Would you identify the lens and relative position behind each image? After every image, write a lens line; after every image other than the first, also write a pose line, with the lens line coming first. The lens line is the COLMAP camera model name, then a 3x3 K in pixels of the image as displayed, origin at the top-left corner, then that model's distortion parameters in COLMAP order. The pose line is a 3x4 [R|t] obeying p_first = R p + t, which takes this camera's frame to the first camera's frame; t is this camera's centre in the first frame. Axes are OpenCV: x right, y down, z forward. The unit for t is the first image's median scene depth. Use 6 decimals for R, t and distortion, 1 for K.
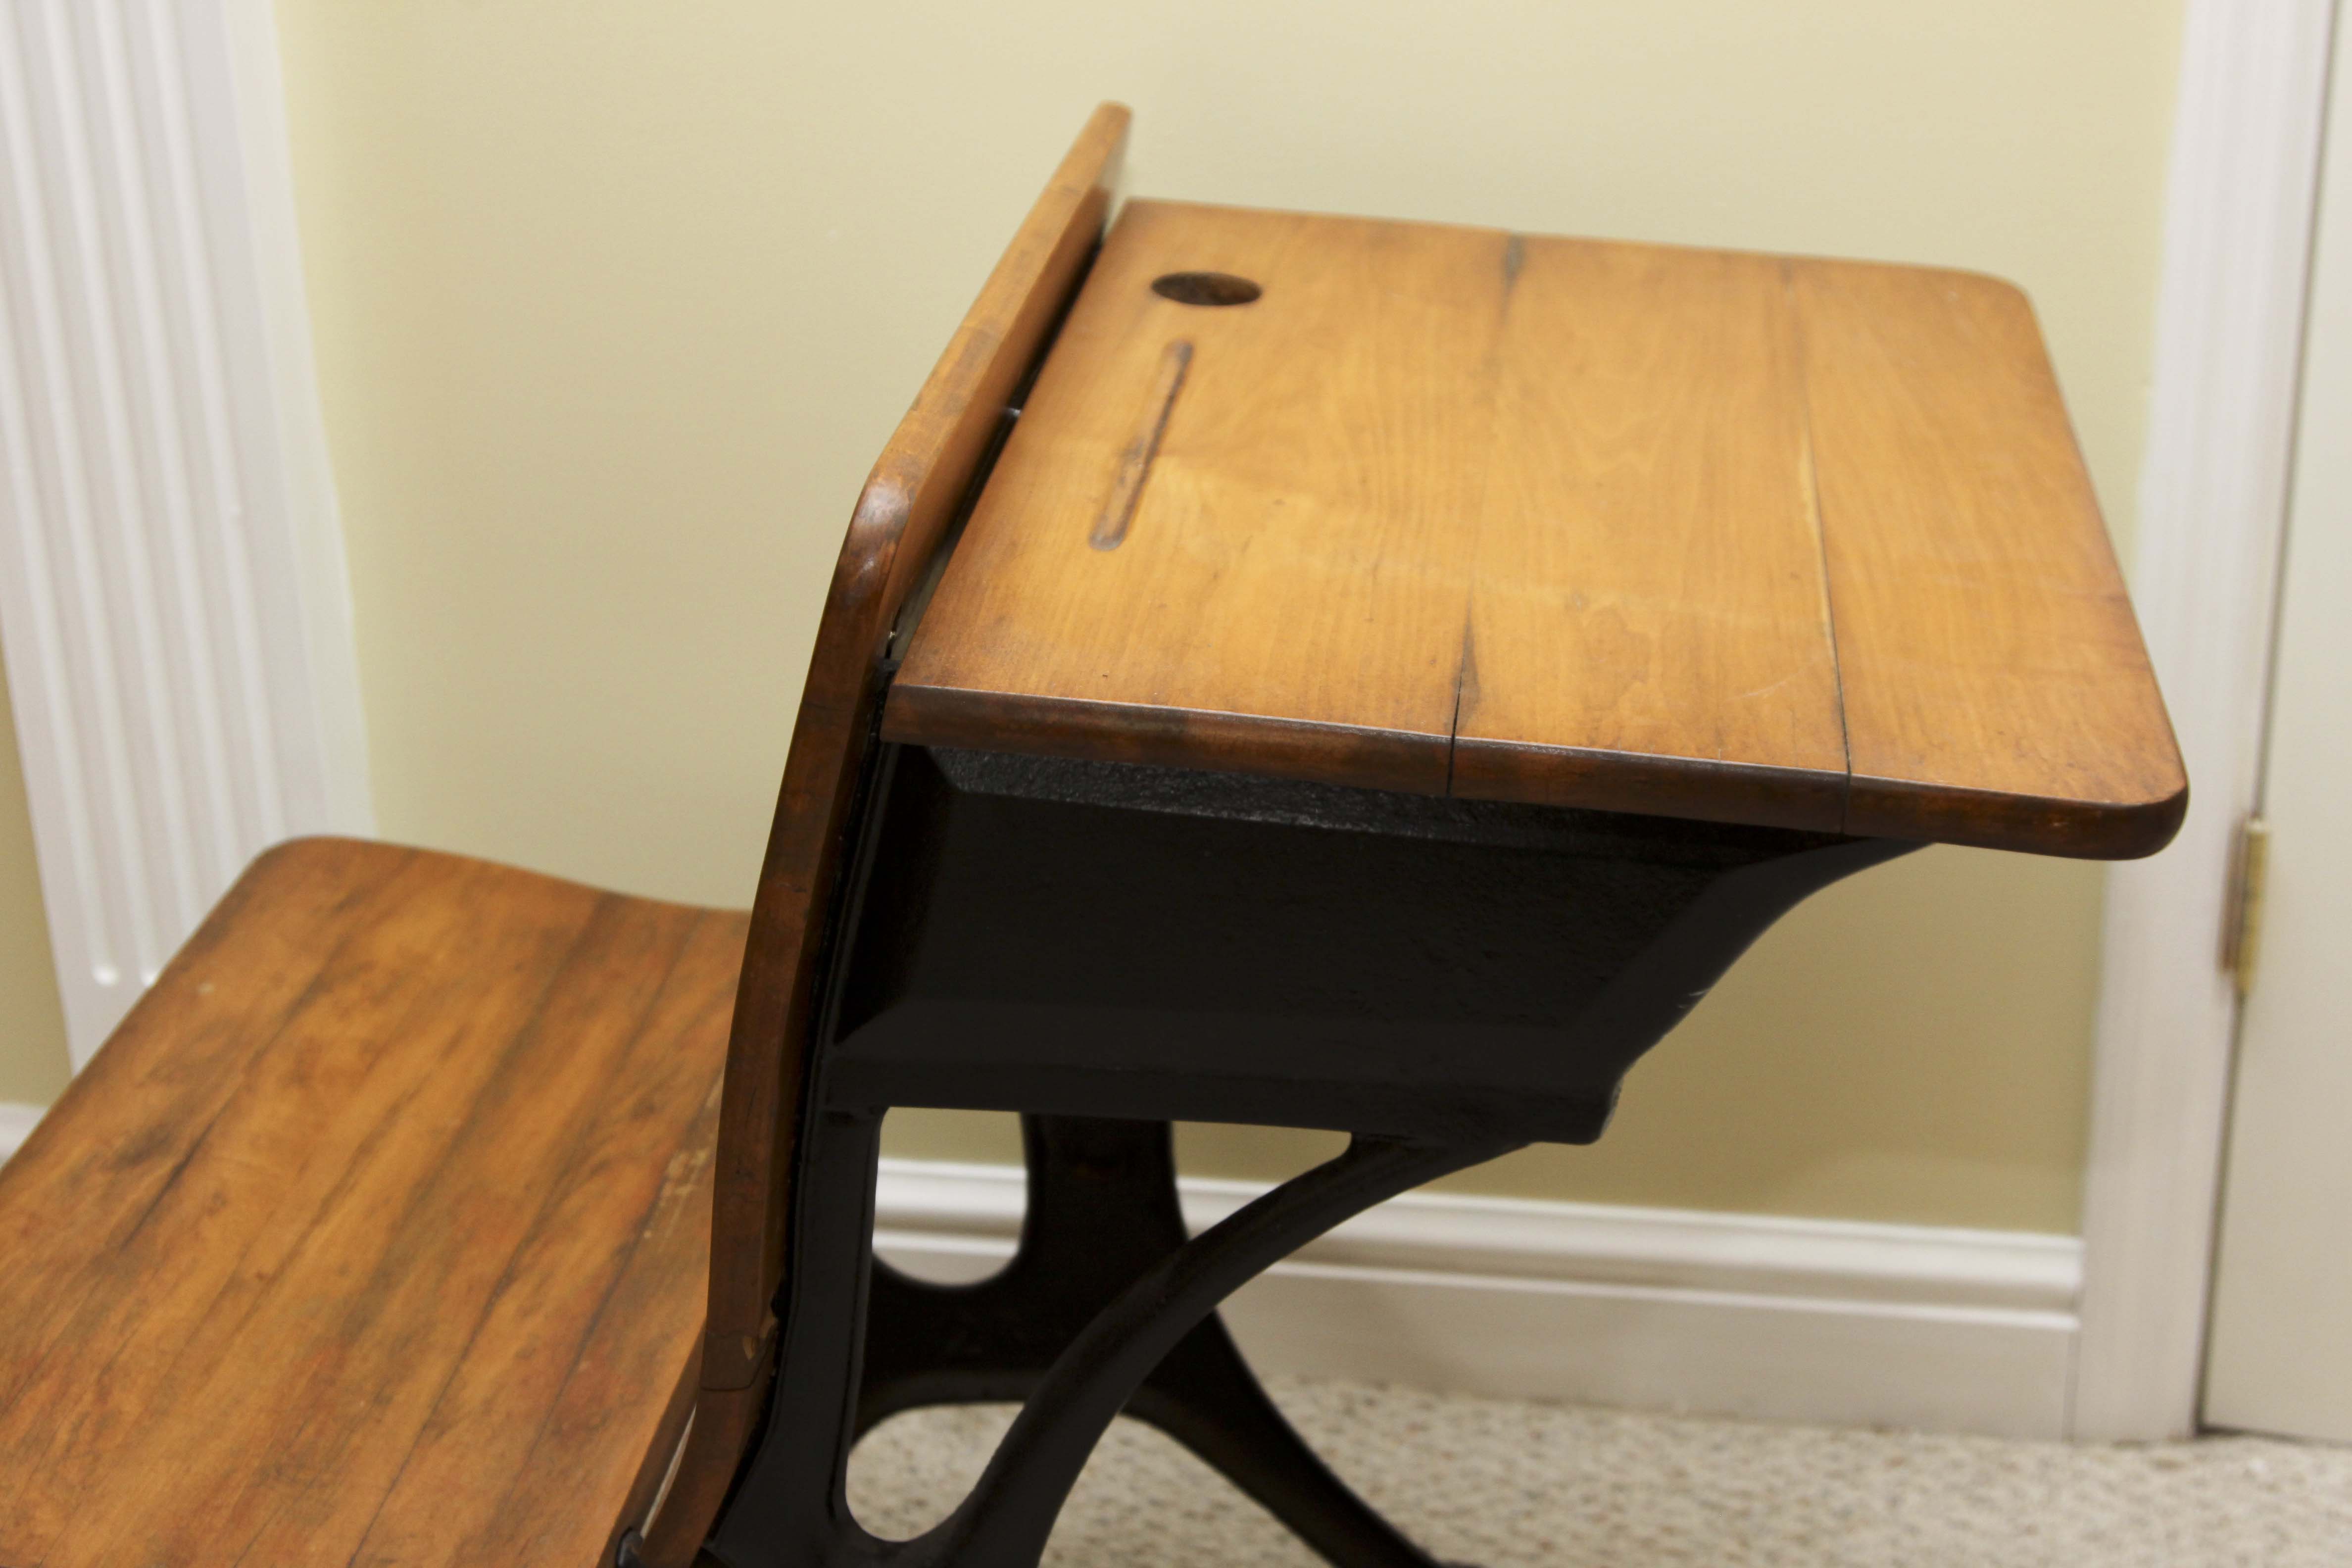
lens RADIAL K [[3866.1, 0, 1185.3], [0, 3866.1, 786.7], [0, 0, 1]] dist [0.017473, 0.000000]
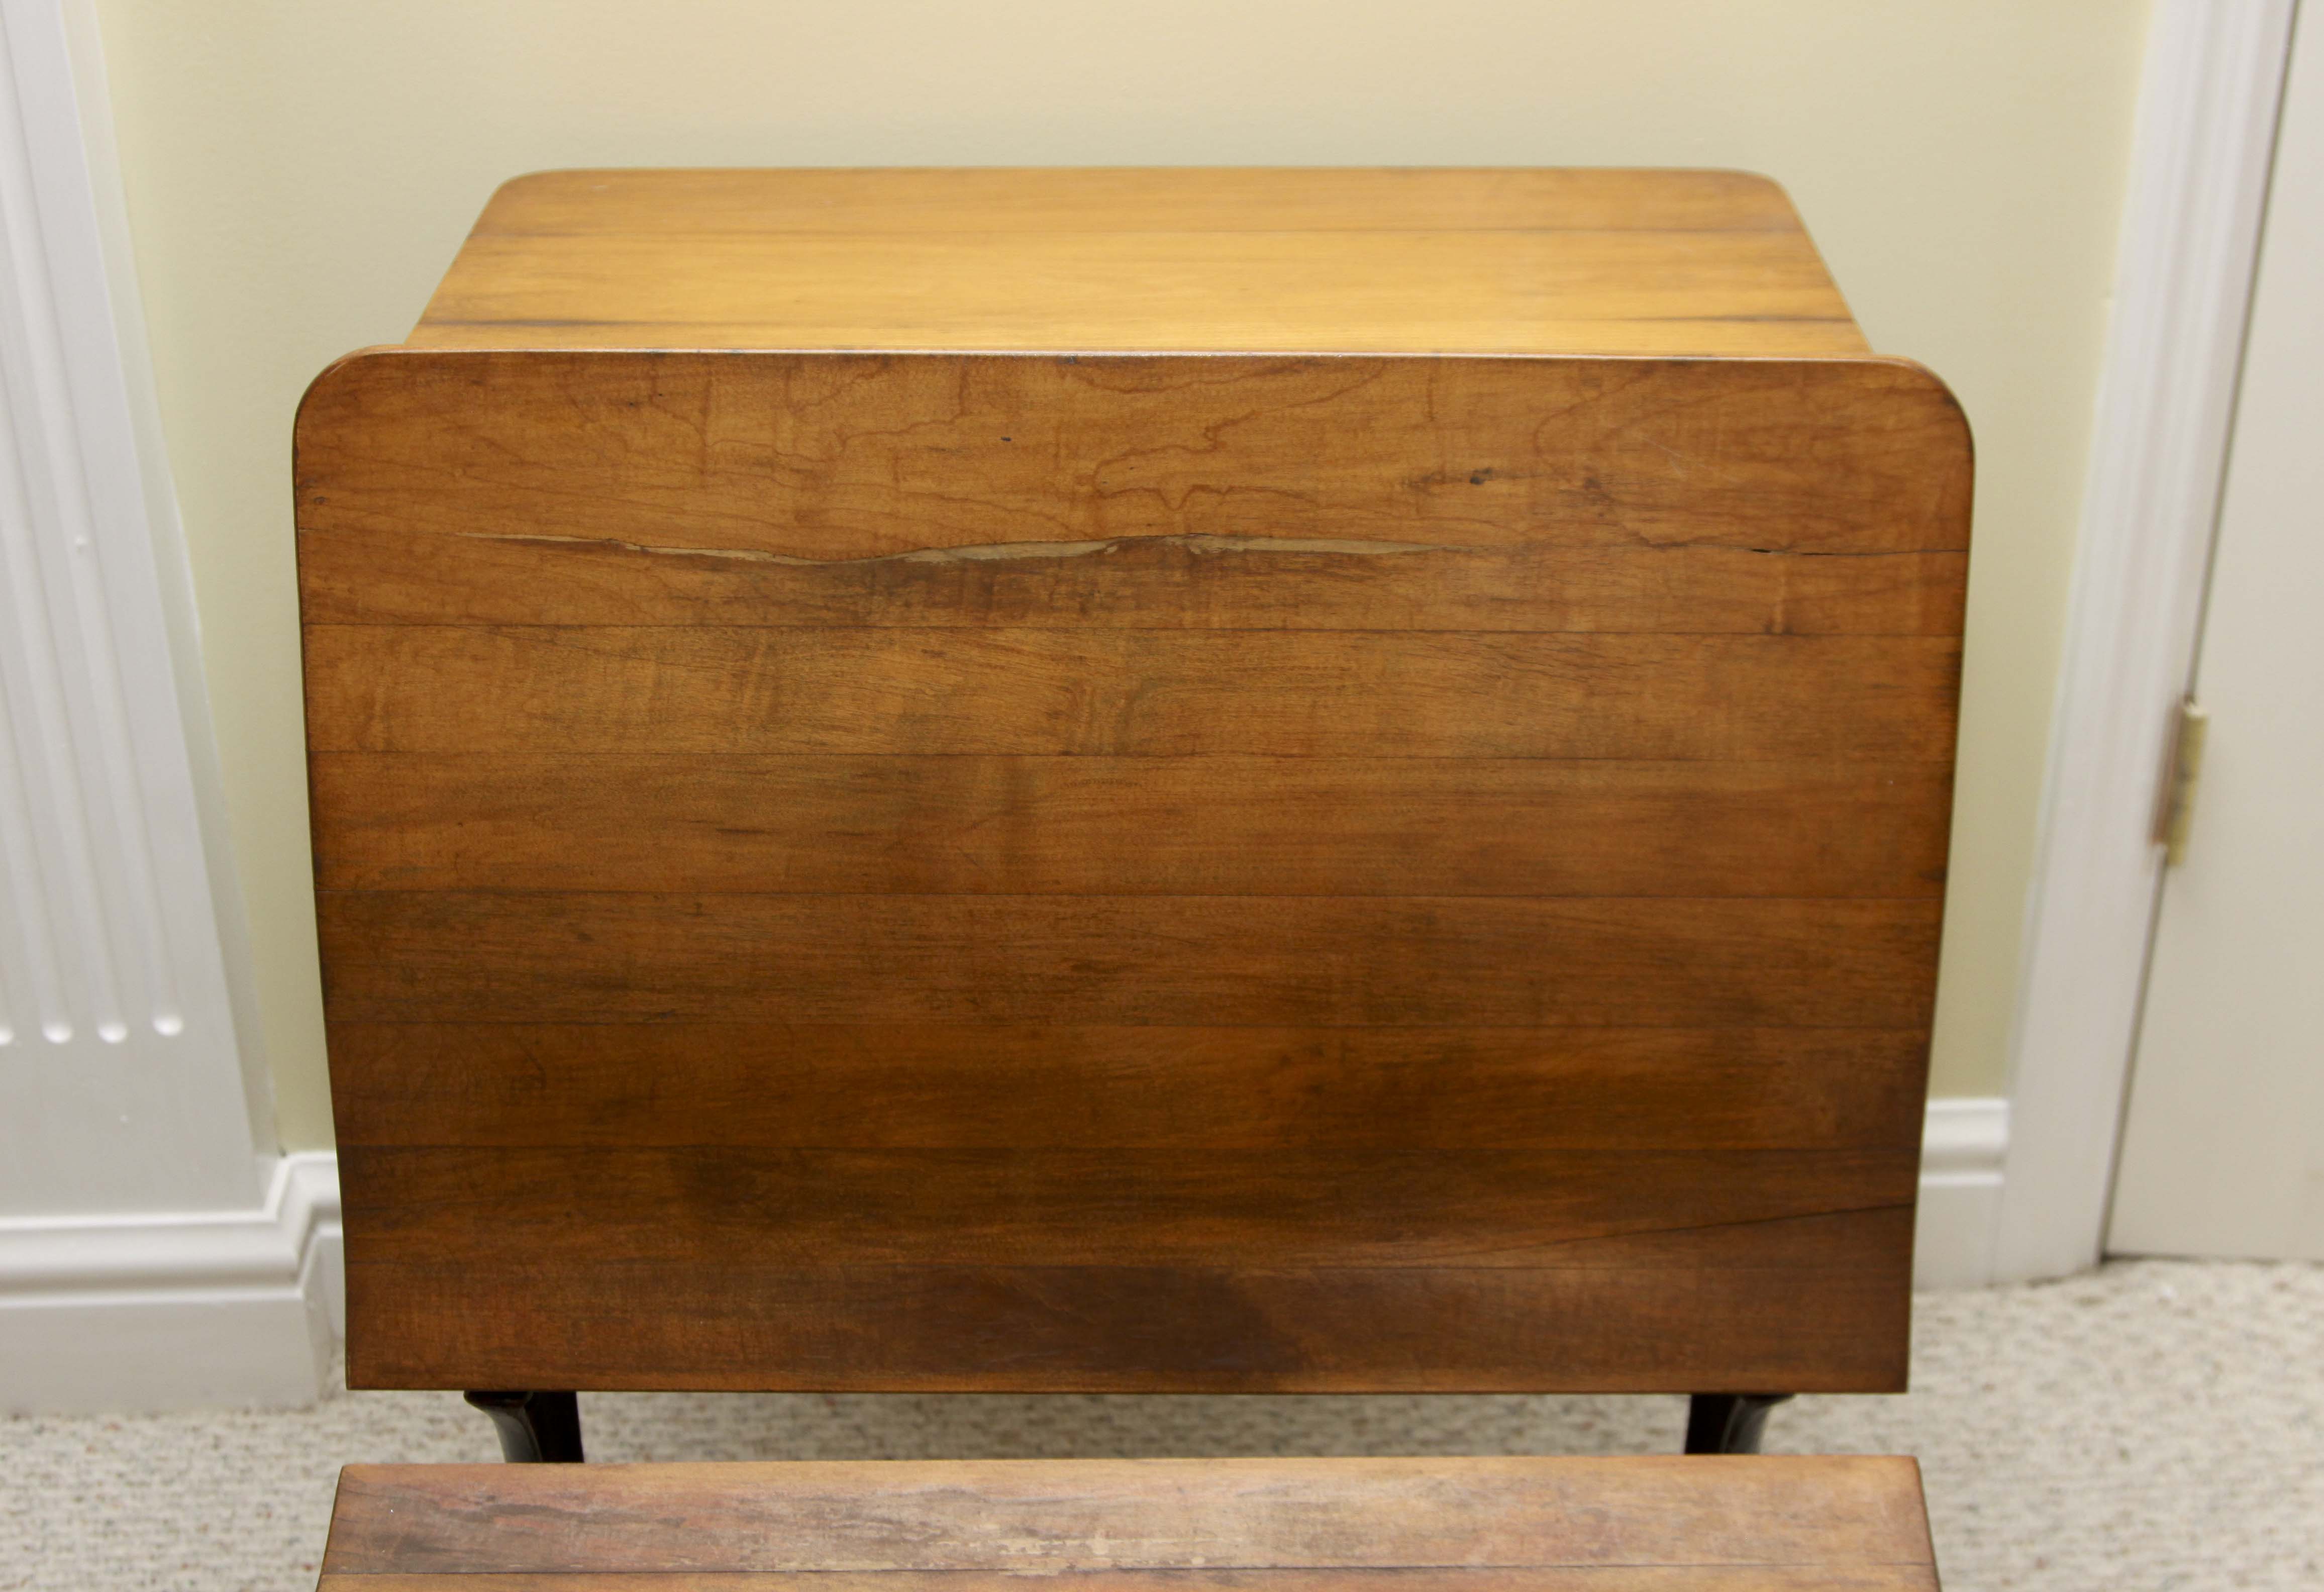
lens RADIAL K [[3720.9, 0, 1202.5], [0, 3720.9, 767.1], [0, 0, 1]] dist [0.001952, 0.000000]
pose [[0.970482, -0.094272, 0.221985, -0.193307], [0.066214, 0.989219, 0.130622, -0.117951], [-0.231906, -0.112067, 0.966261, 0.098739]]
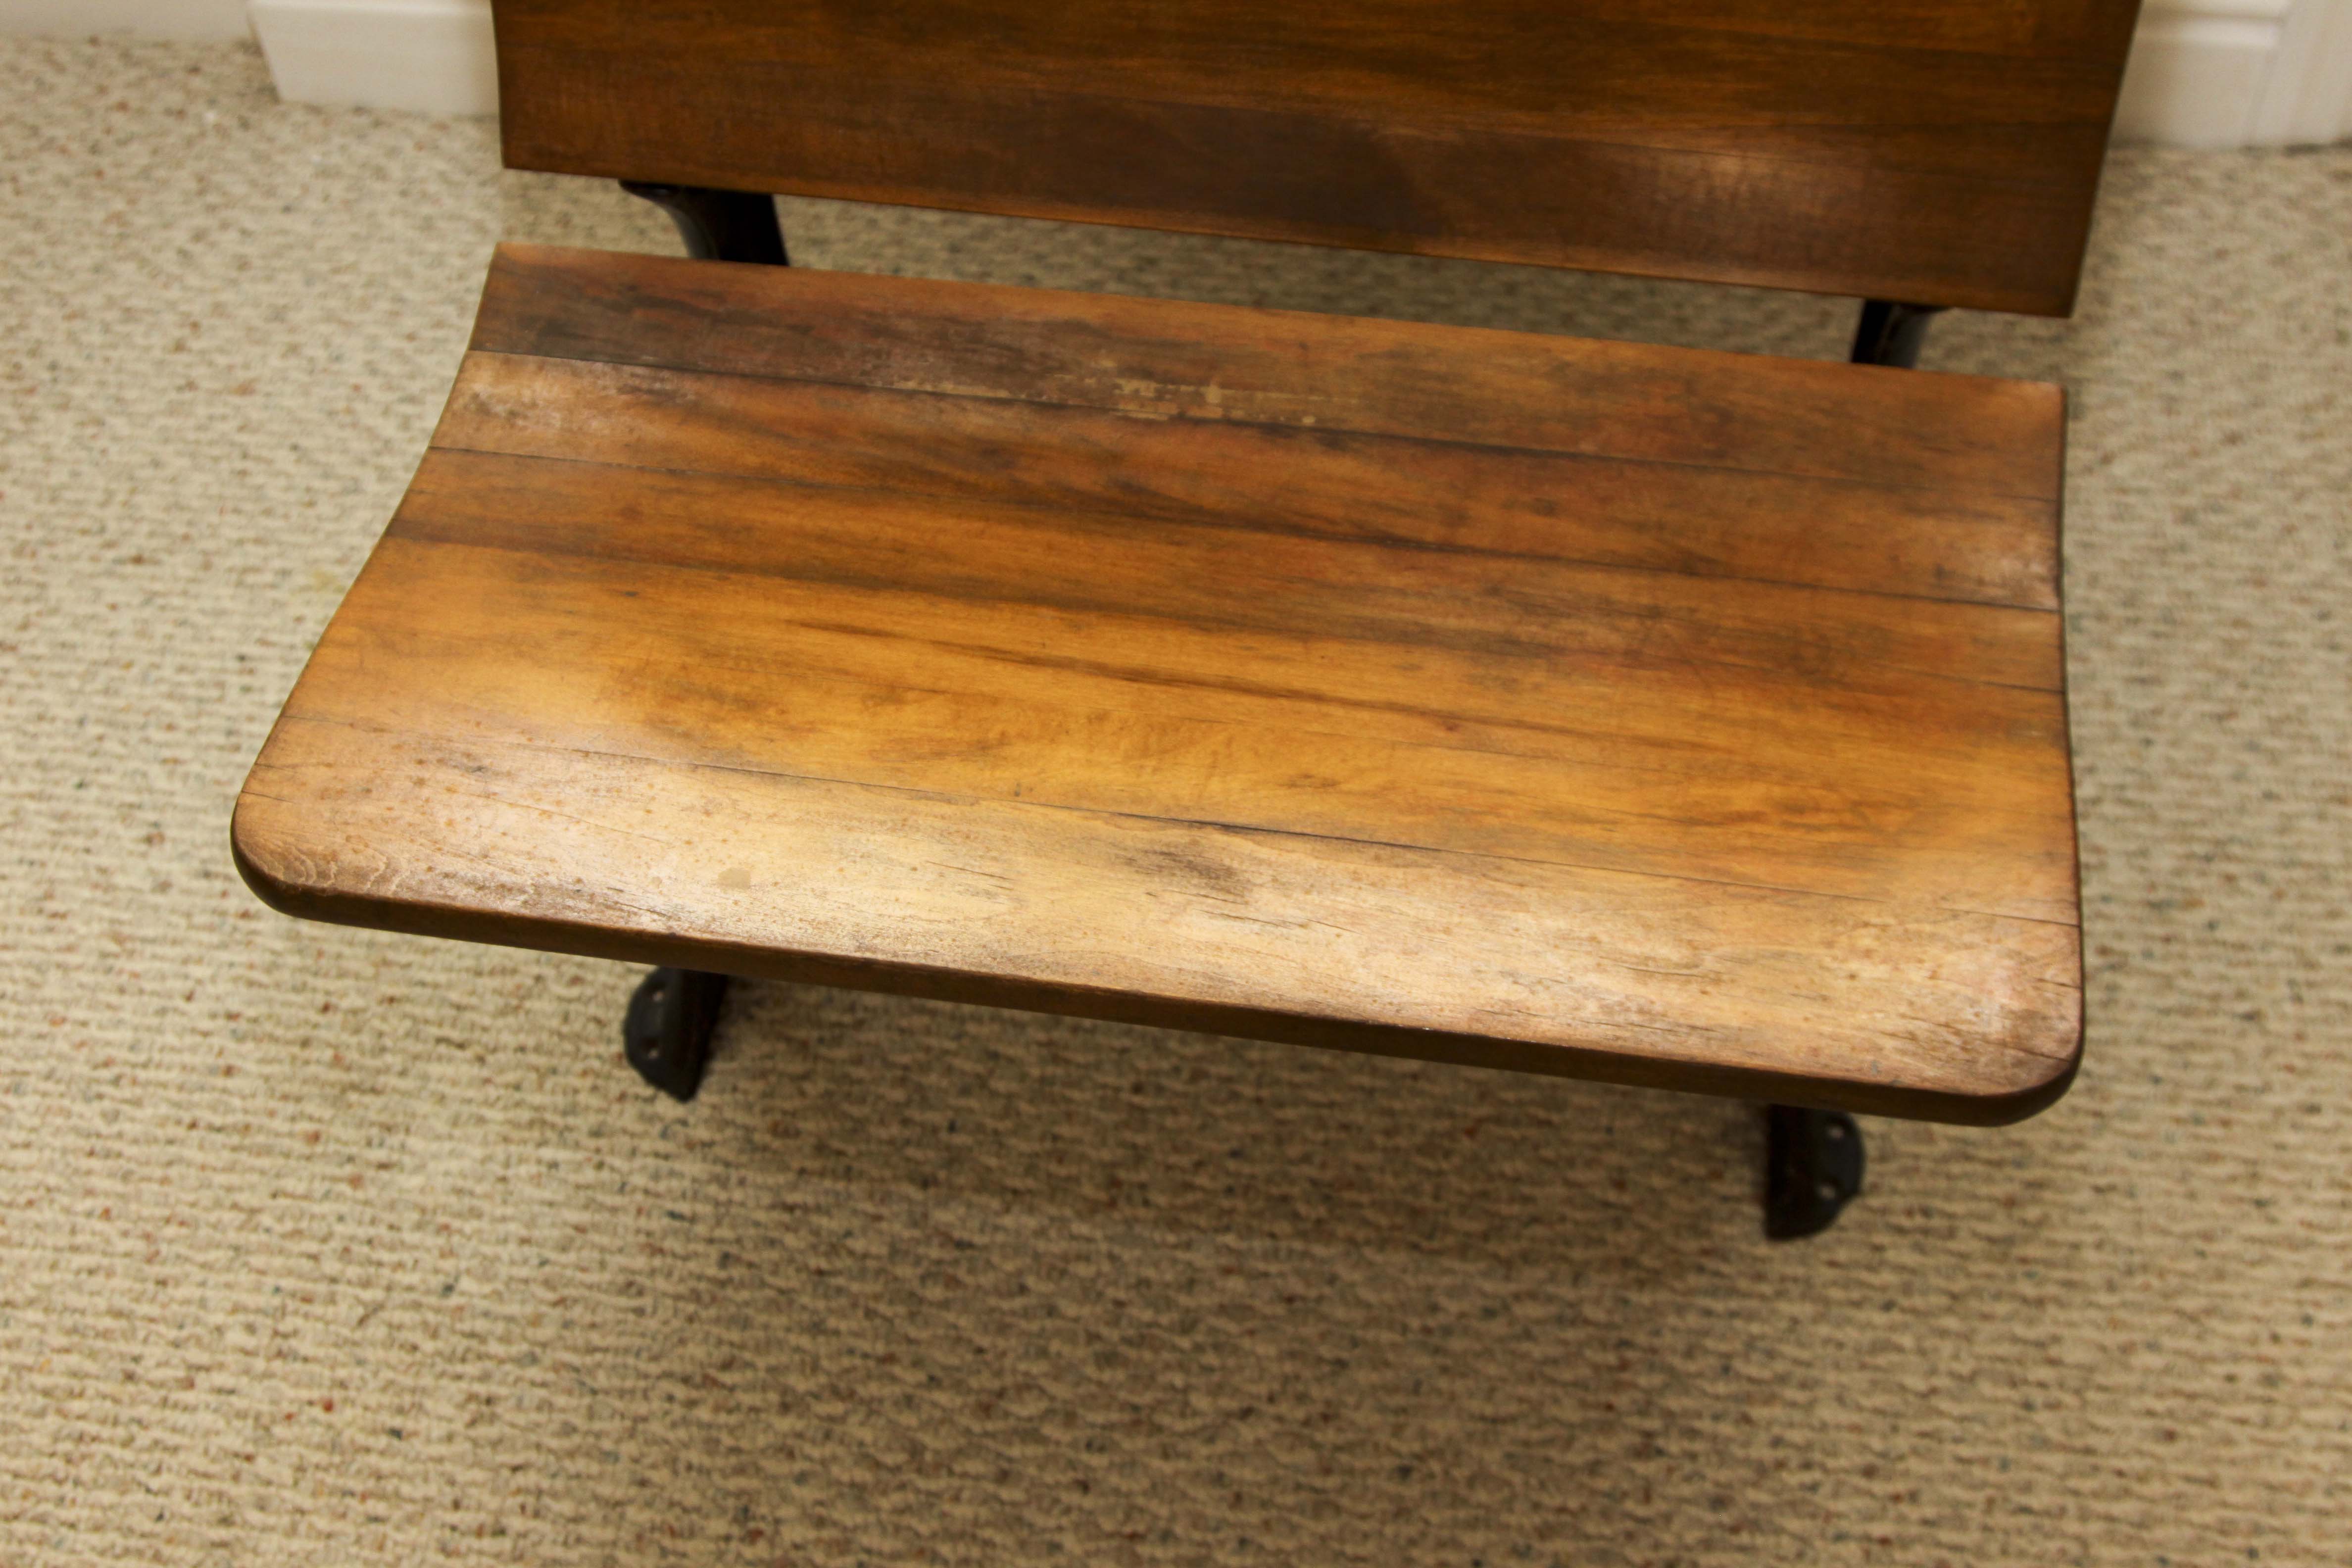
lens RADIAL K [[3096.6, 0, 1192.5], [0, 3096.6, 789.7], [0, 0, 1]] dist [-0.053035, 0.000000]
pose [[0.997423, -0.059099, 0.040681, -0.102154], [0.030401, 0.861719, 0.506474, -0.113227], [-0.064987, -0.503932, 0.861295, 0.226482]]
